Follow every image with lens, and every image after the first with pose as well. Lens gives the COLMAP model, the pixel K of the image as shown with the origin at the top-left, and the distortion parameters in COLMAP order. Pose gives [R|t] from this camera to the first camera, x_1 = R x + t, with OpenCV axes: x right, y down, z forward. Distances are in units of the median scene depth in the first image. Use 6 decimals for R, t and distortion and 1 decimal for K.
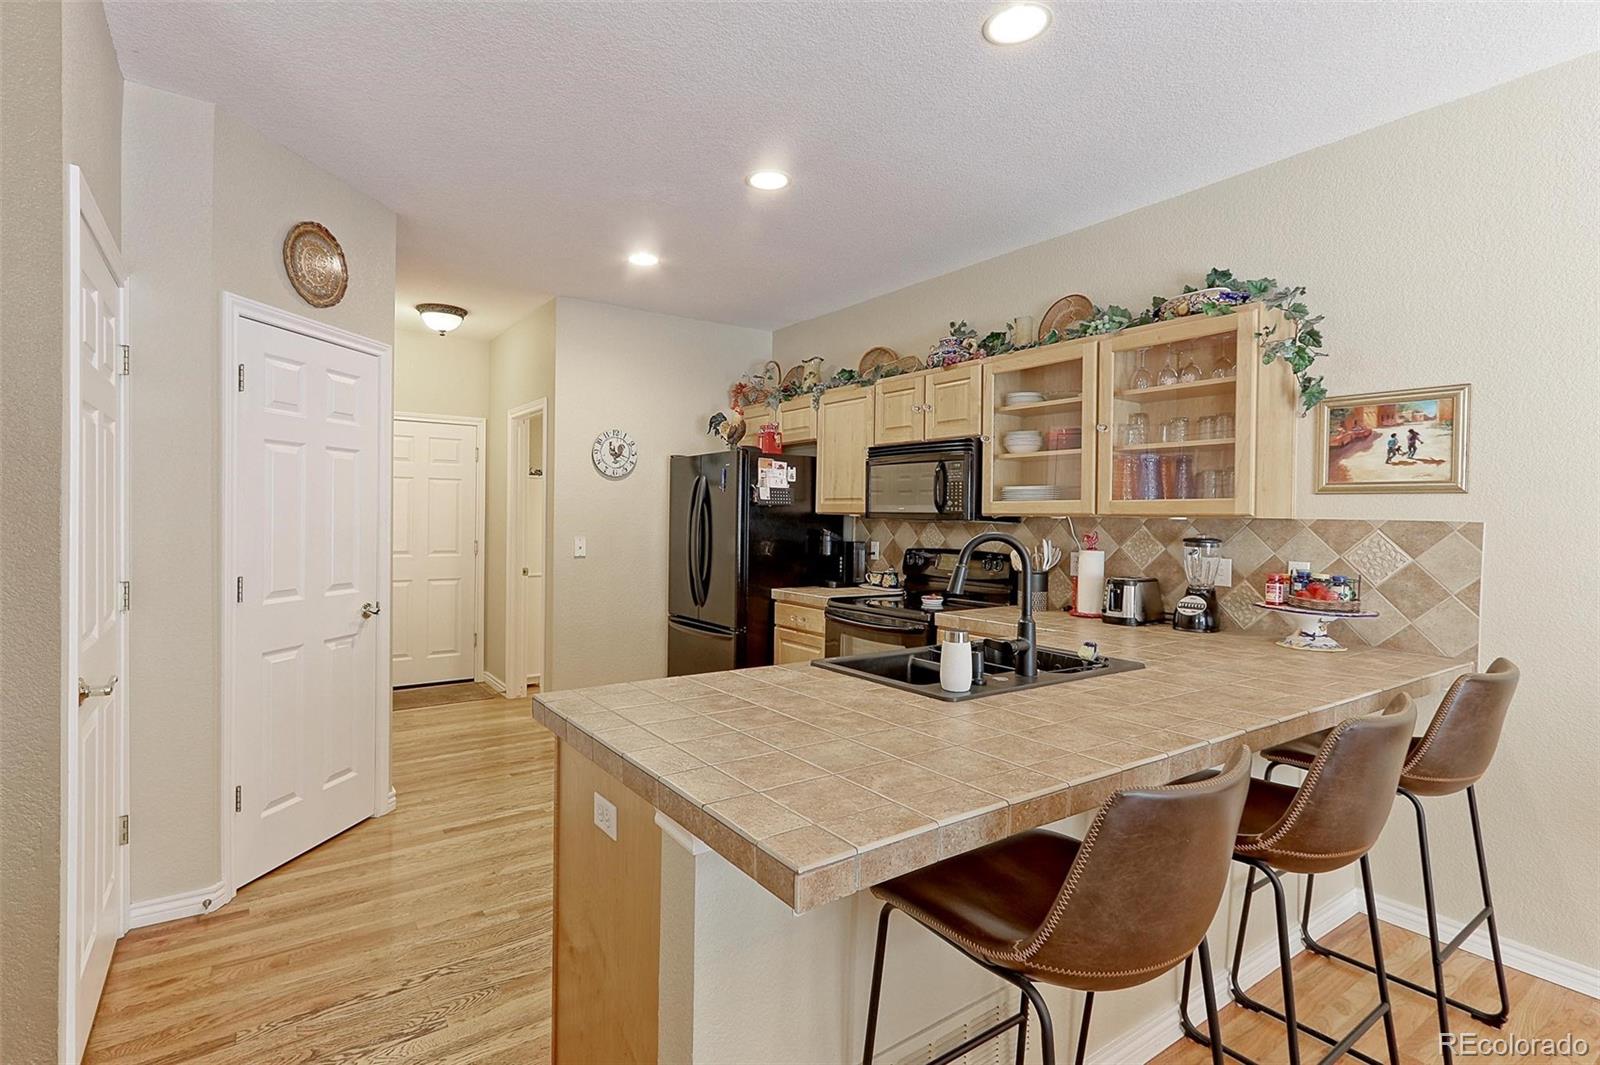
lens RADIAL K [[767.3, 0, 775.9], [0, 767.3, 523.3], [0, 0, 1]] dist [-0.001193, 0.006847]
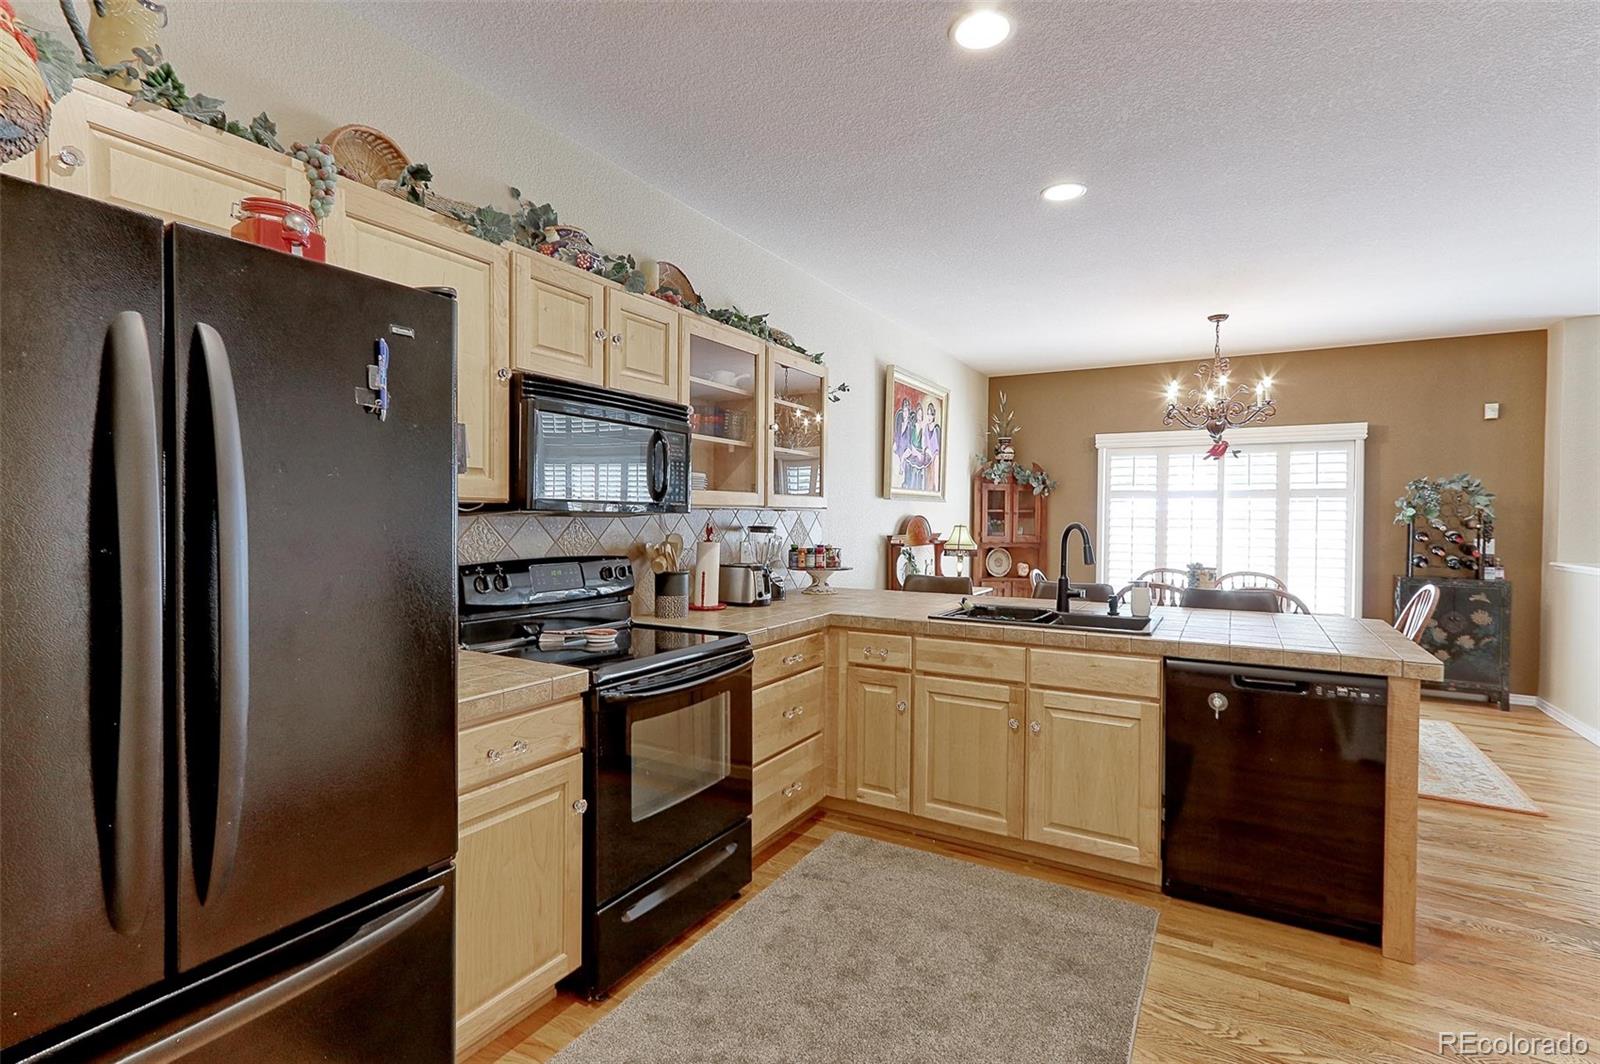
lens RADIAL K [[767.3, 0, 800.6], [0, 767.3, 526.8], [0, 0, 1]] dist [-0.001193, 0.006847]
pose [[-0.439275, -0.027761, 0.897924, -0.513109], [-0.004567, 0.999579, 0.028670, -0.013264], [-0.898341, 0.008493, -0.439217, 1.291885]]
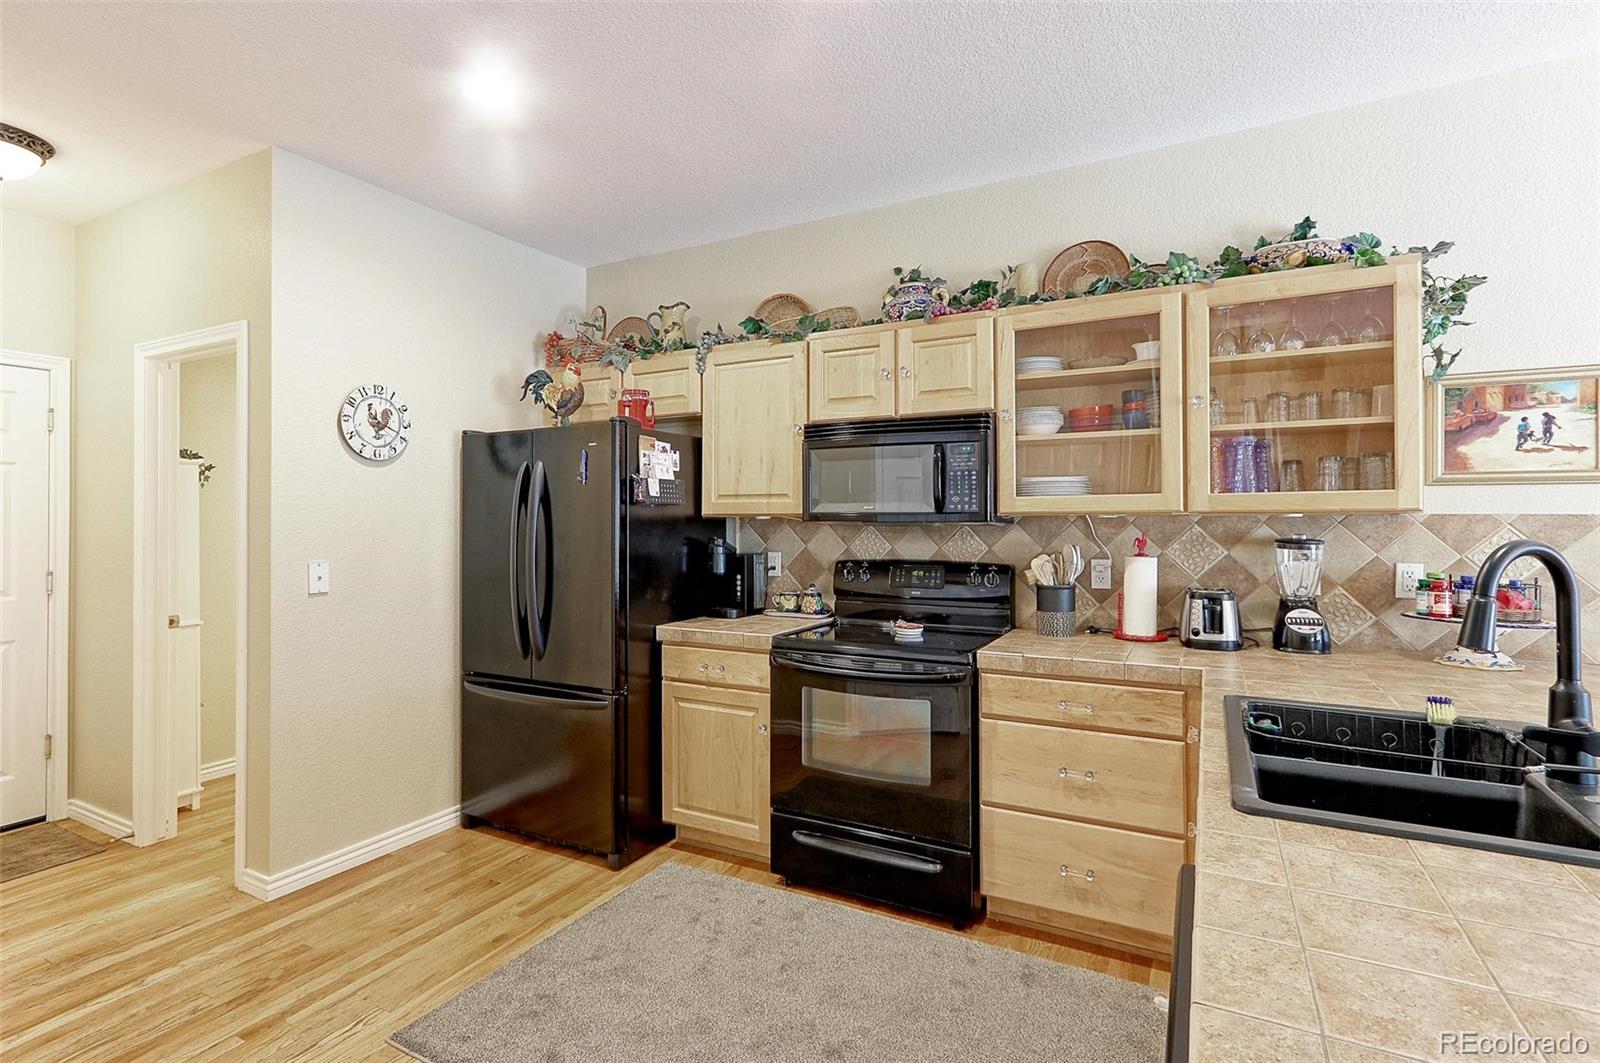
lens RADIAL K [[767.3, 0, 752.8], [0, 767.3, 517.6], [0, 0, 1]] dist [-0.001193, 0.006847]
pose [[0.898067, -0.012664, 0.439677, -0.293529], [0.017671, 0.999817, -0.007296, -0.006846], [-0.439504, 0.014321, 0.898127, 0.436778]]
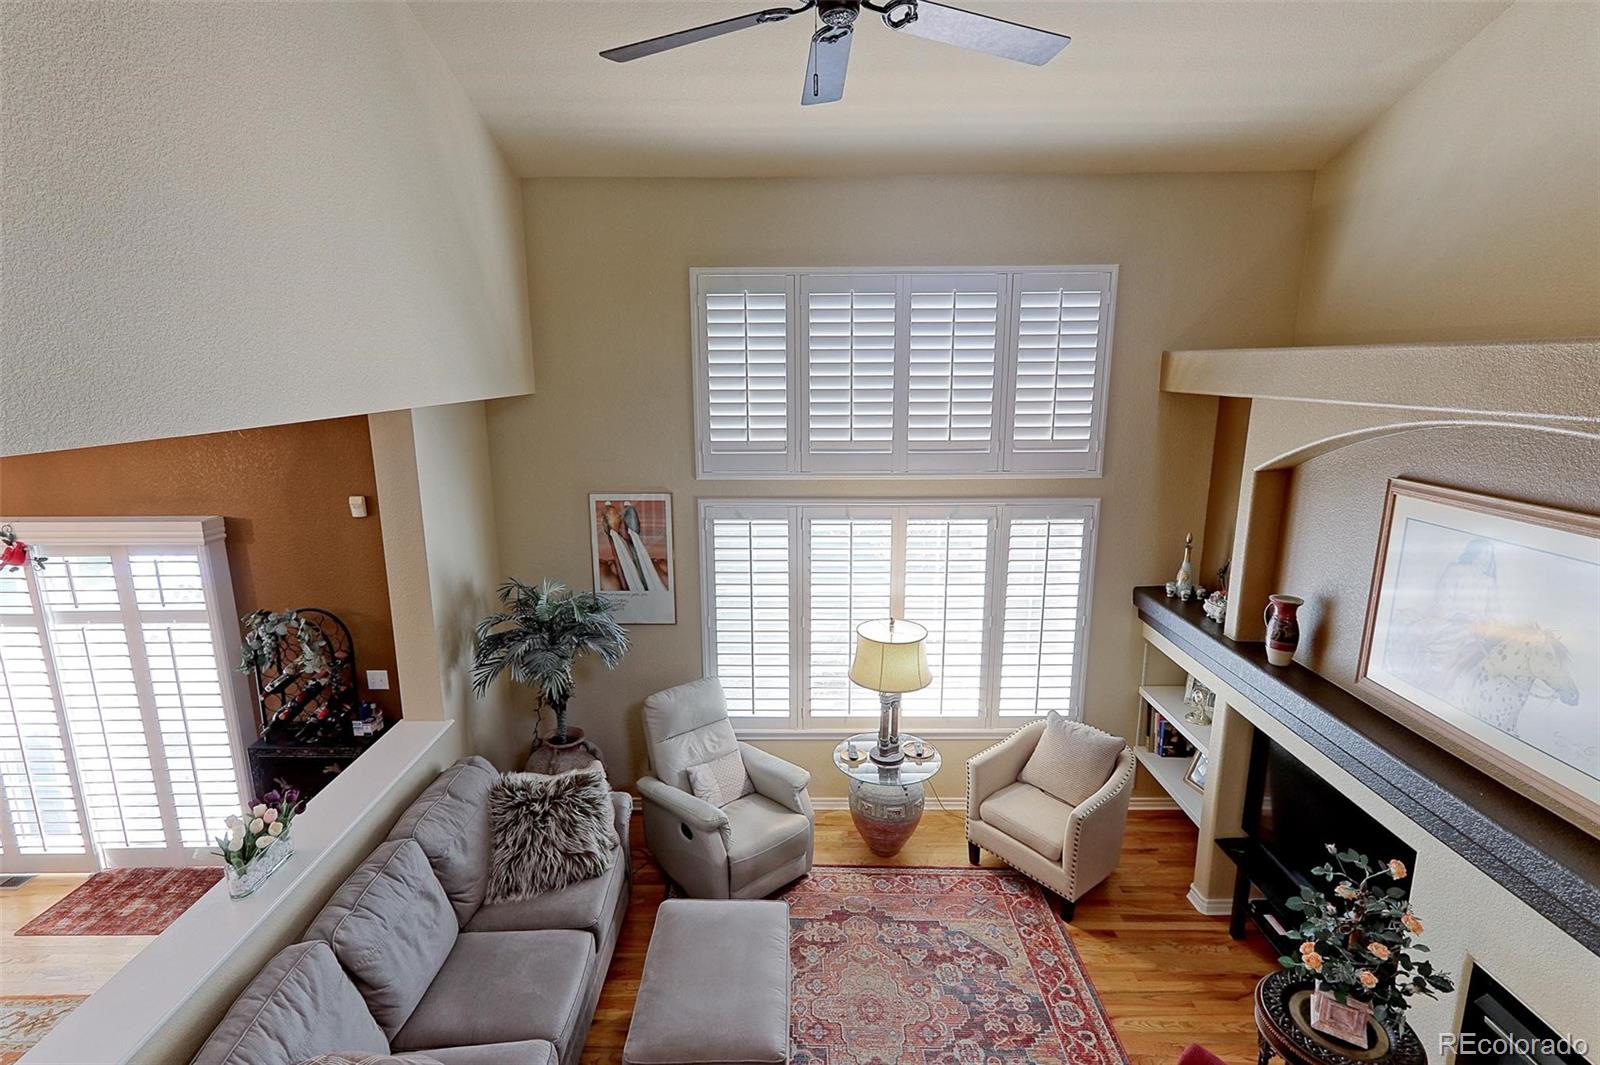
lens RADIAL K [[767.3, 0, 794.6], [0, 767.3, 530.5], [0, 0, 1]] dist [-0.001193, 0.006847]
pose [[-0.815003, -0.130973, 0.564462, -0.895733], [-0.000619, 0.974317, 0.225179, -0.445370], [-0.579457, 0.183172, -0.794152, -0.177800]]
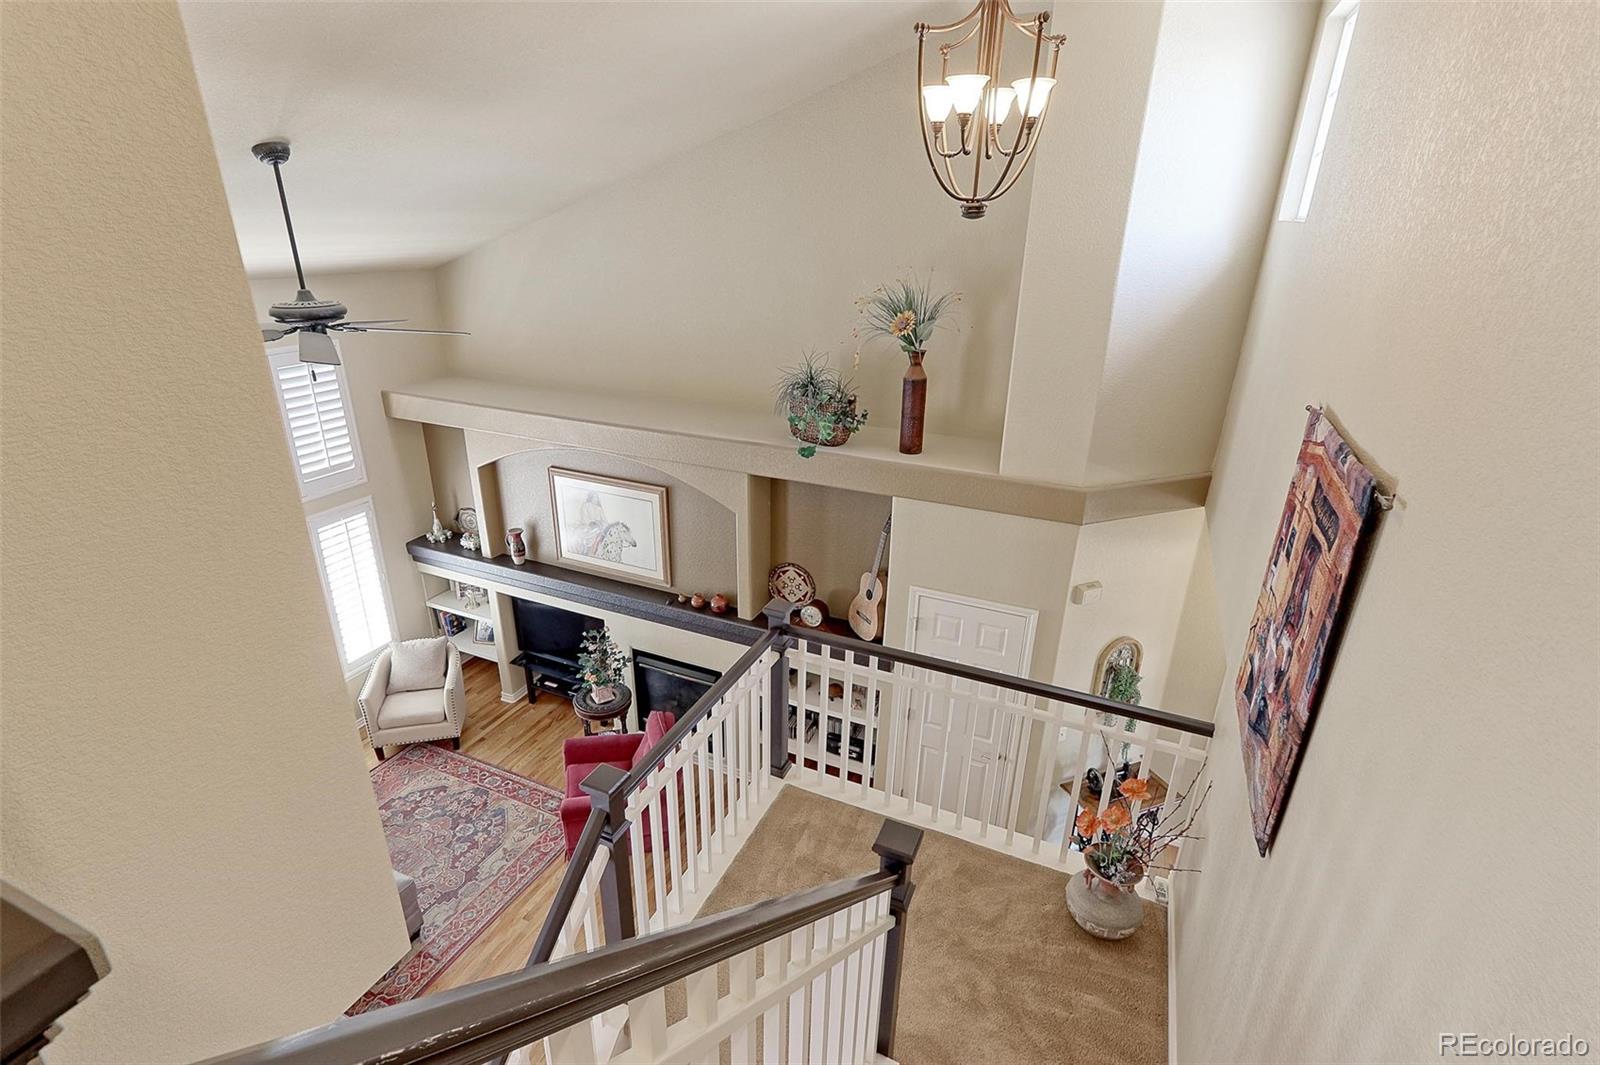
lens RADIAL K [[767.3, 0, 790.8], [0, 767.3, 522.9], [0, 0, 1]] dist [-0.001193, 0.006847]
pose [[-0.863902, 0.167360, -0.475041, -0.552237], [-0.028219, 0.925613, 0.377417, -0.899471], [0.502869, 0.339457, -0.794916, 0.549999]]
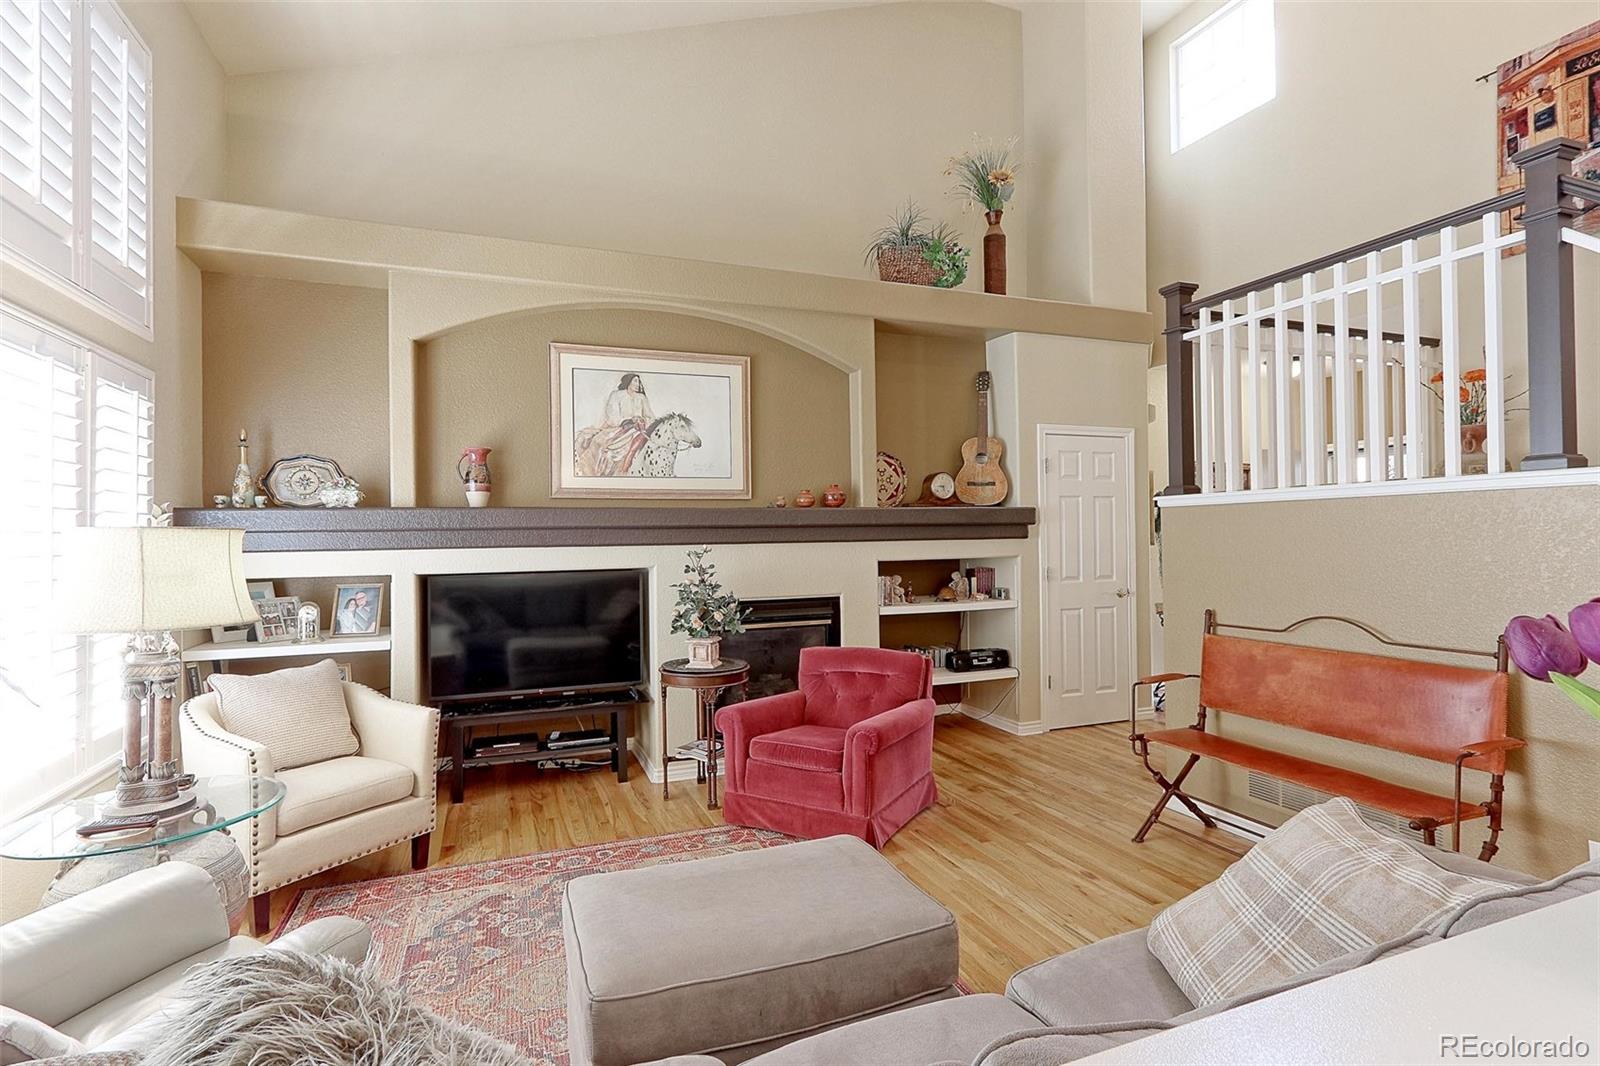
lens RADIAL K [[767.3, 0, 785.3], [0, 767.3, 534.2], [0, 0, 1]] dist [-0.001193, 0.006847]
pose [[-0.253803, -0.009578, -0.967209, 0.134118], [0.000384, 0.999950, -0.010003, 0.006576], [0.967256, -0.002910, -0.253786, -0.581764]]
